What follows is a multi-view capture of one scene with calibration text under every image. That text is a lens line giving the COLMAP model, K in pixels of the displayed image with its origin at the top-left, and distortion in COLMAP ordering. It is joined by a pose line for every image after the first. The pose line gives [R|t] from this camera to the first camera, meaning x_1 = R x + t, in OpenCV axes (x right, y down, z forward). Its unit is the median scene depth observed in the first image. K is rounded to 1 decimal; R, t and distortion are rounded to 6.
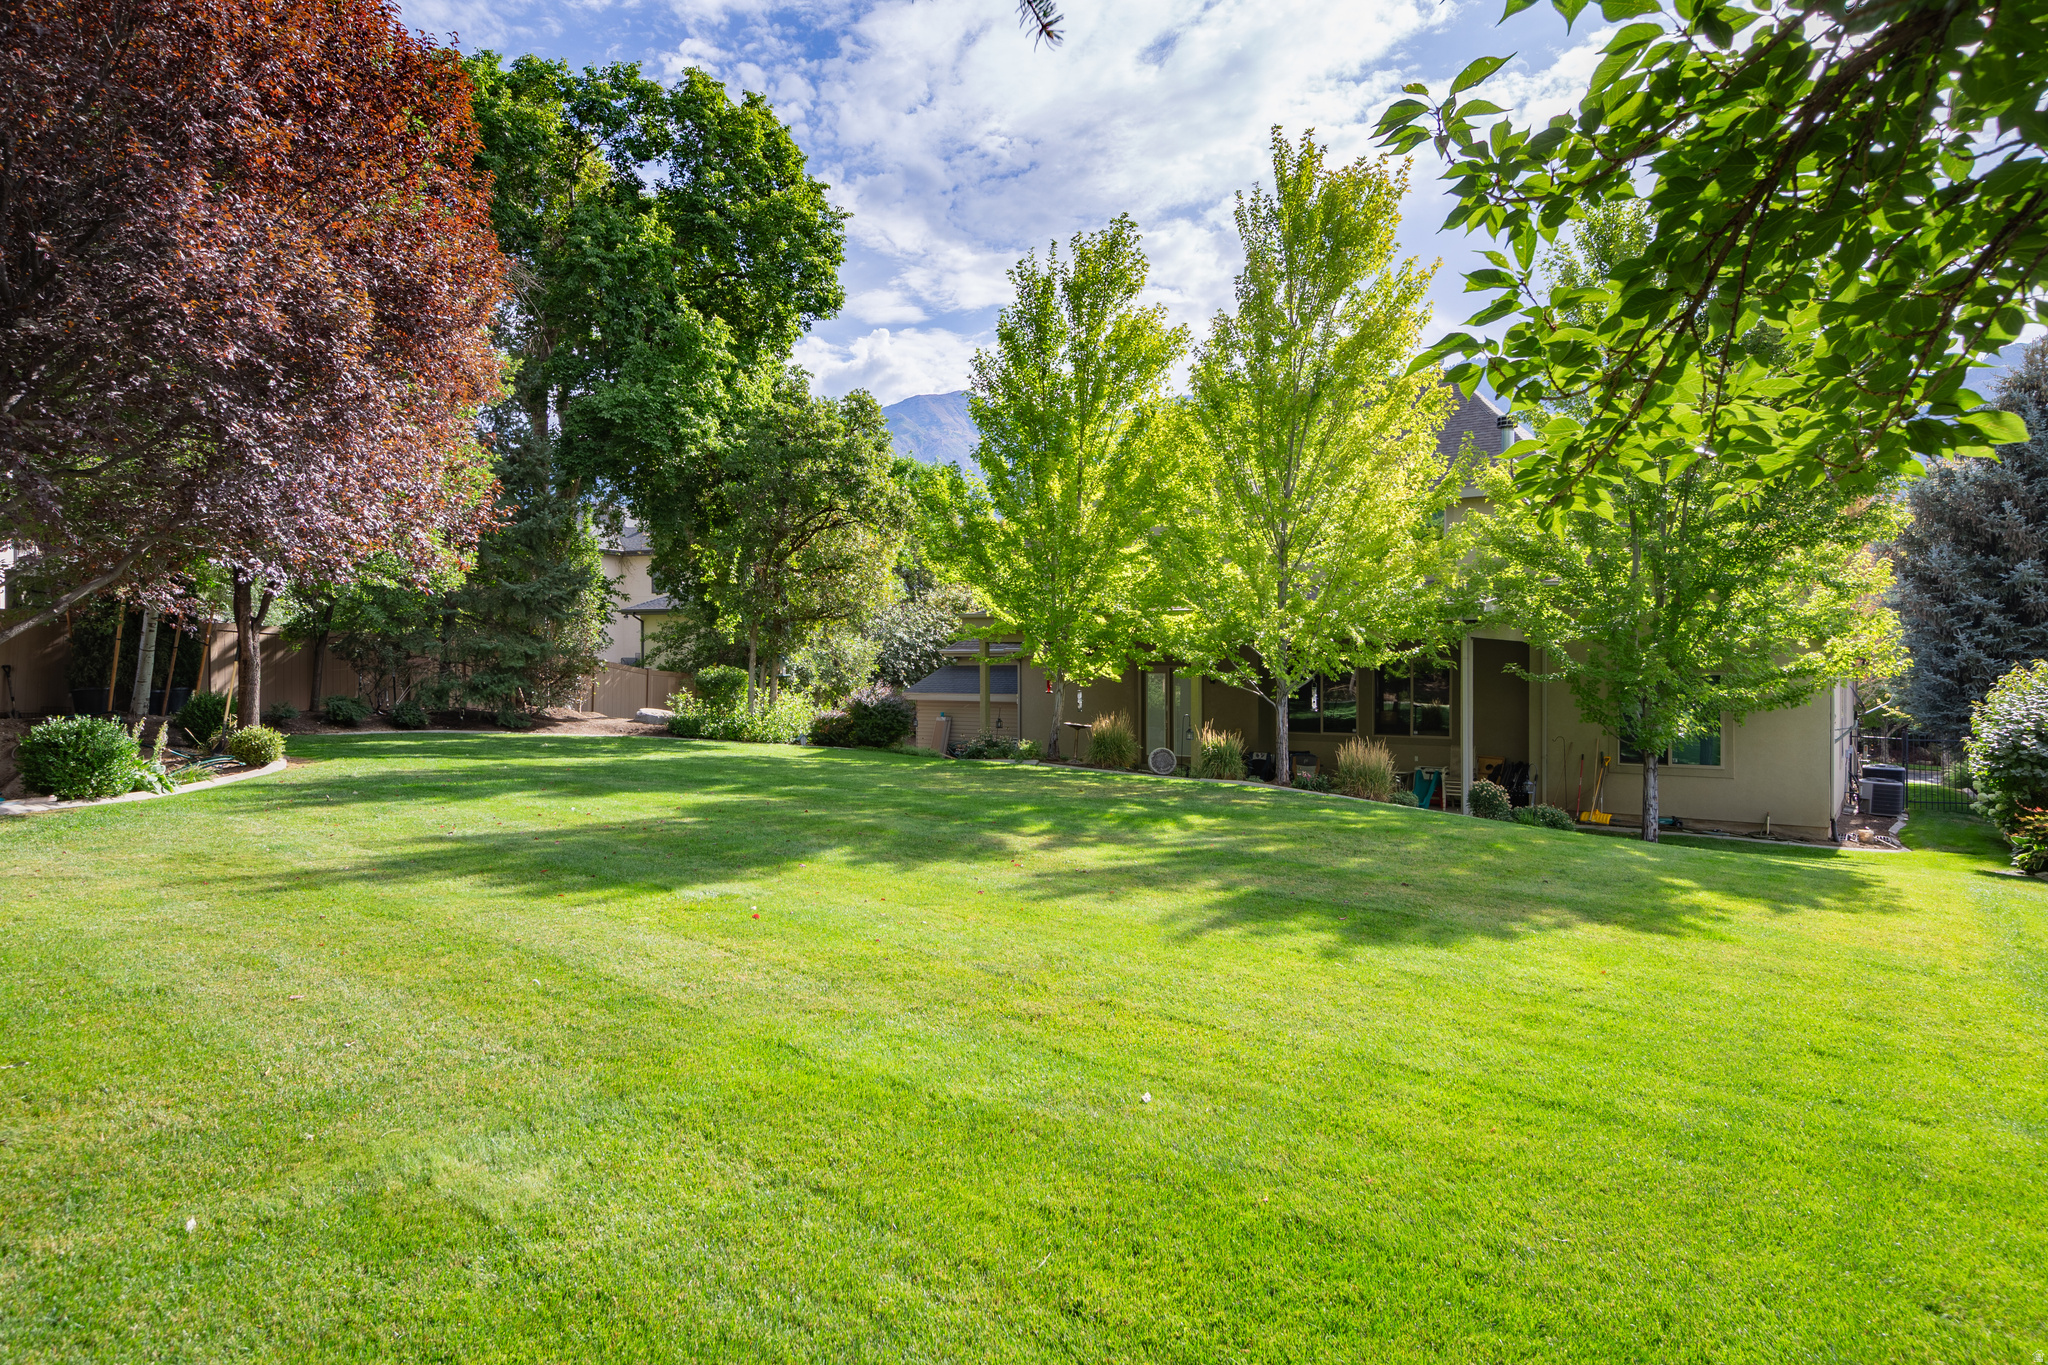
lens RADIAL K [[1248.5, 0, 1023.0], [0, 1248.5, 685.3], [0, 0, 1]] dist [0.017557, 0.000556]
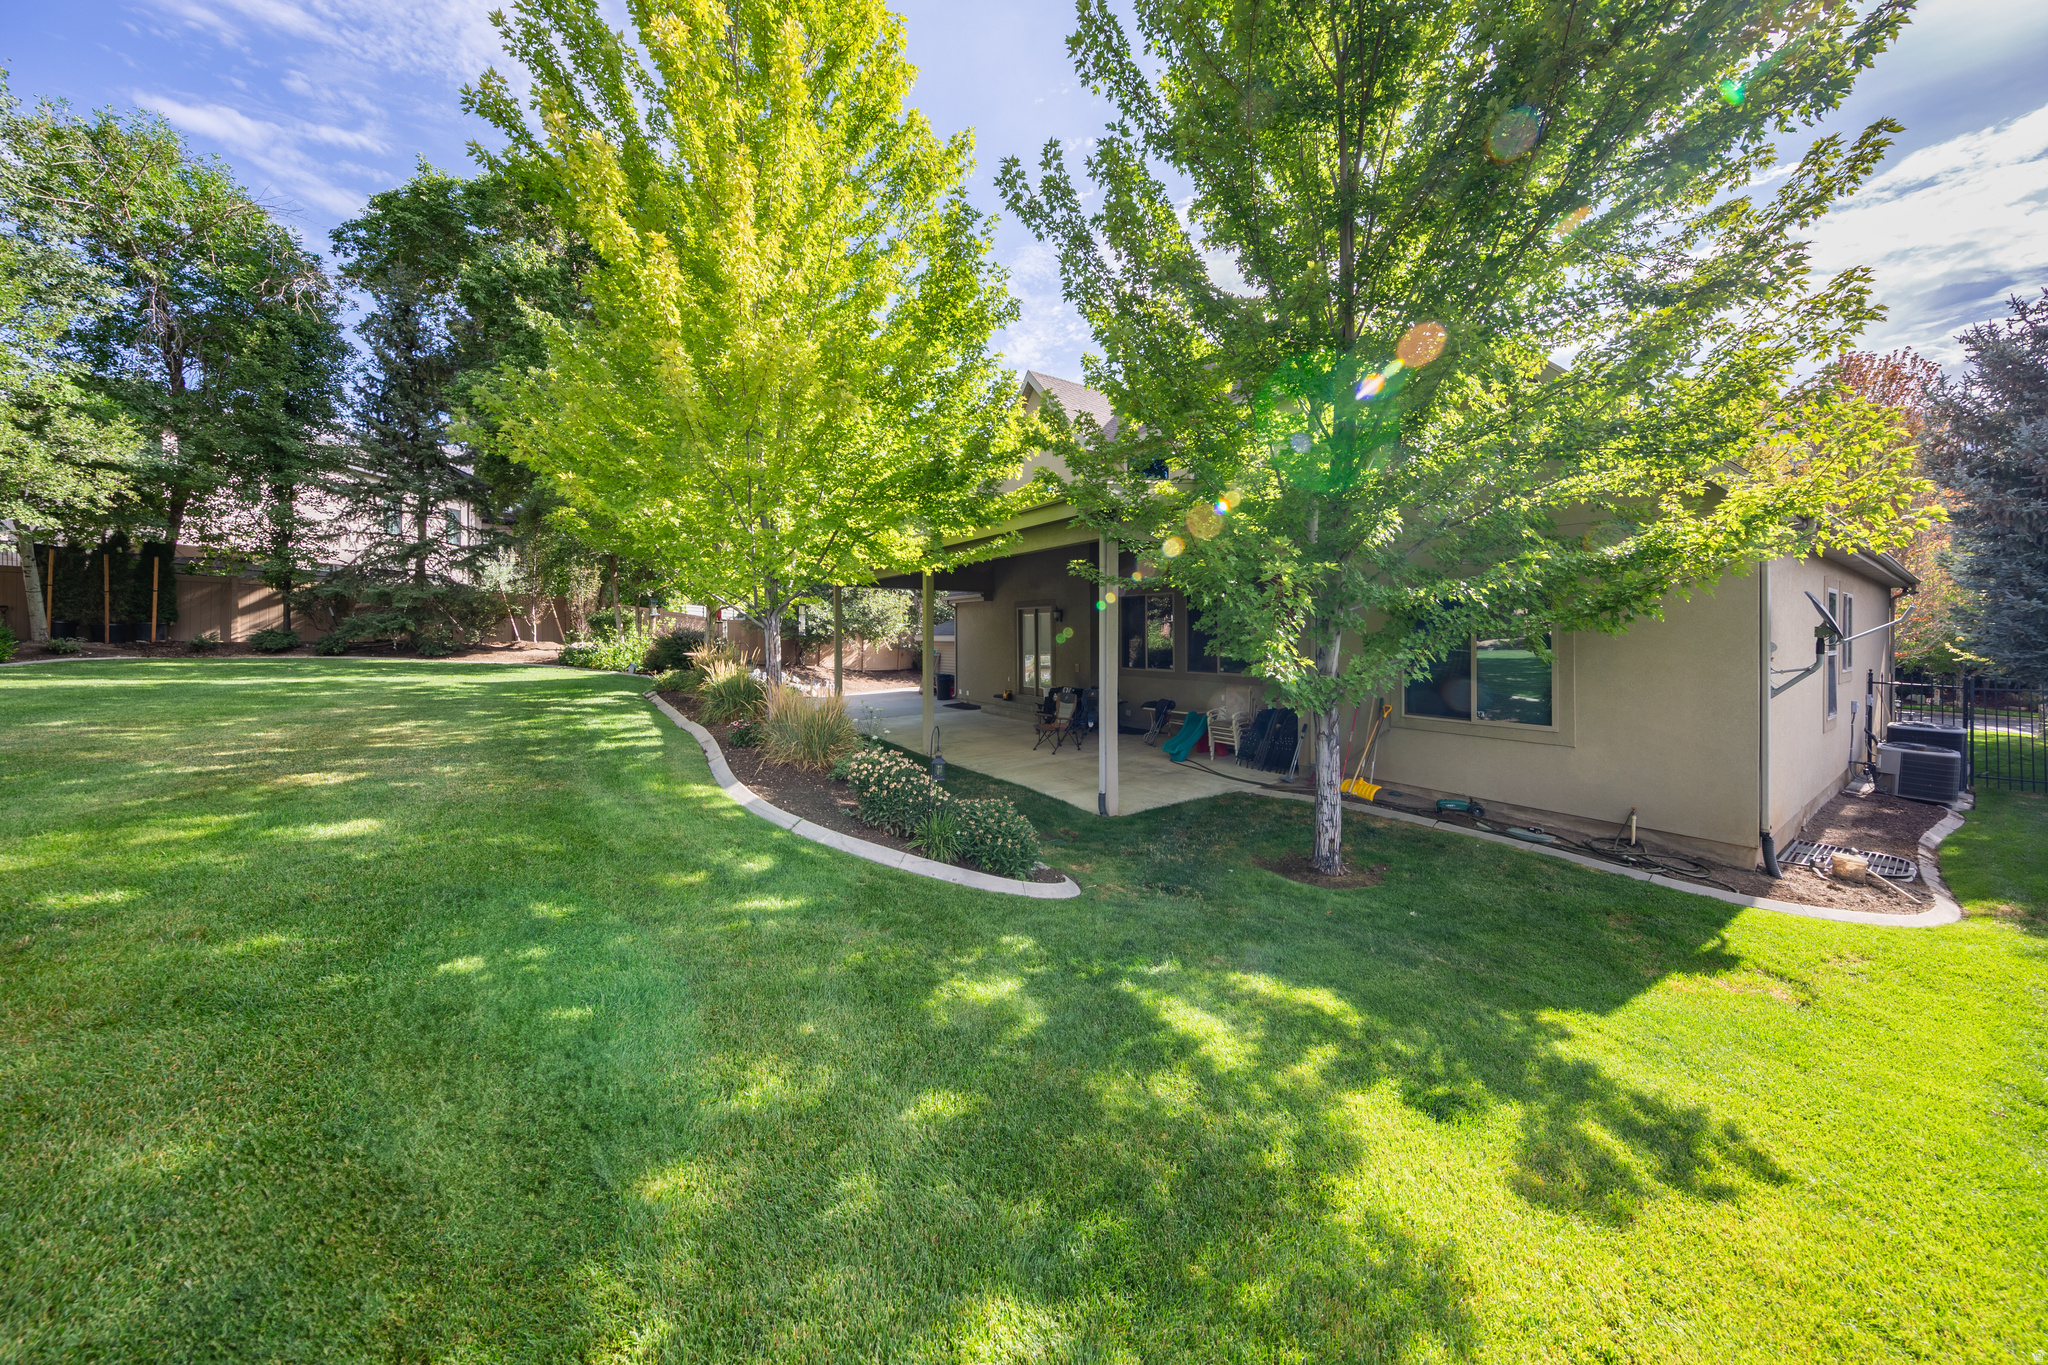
lens RADIAL K [[662.5, 0, 1045.9], [0, 662.5, 639.0], [0, 0, 1]] dist [-0.000965, -0.000094]
pose [[0.938314, -0.000986, -0.345784, 0.412418], [-0.000714, 0.999988, -0.004788, 0.020660], [0.345785, 0.004740, 0.938302, 0.568890]]
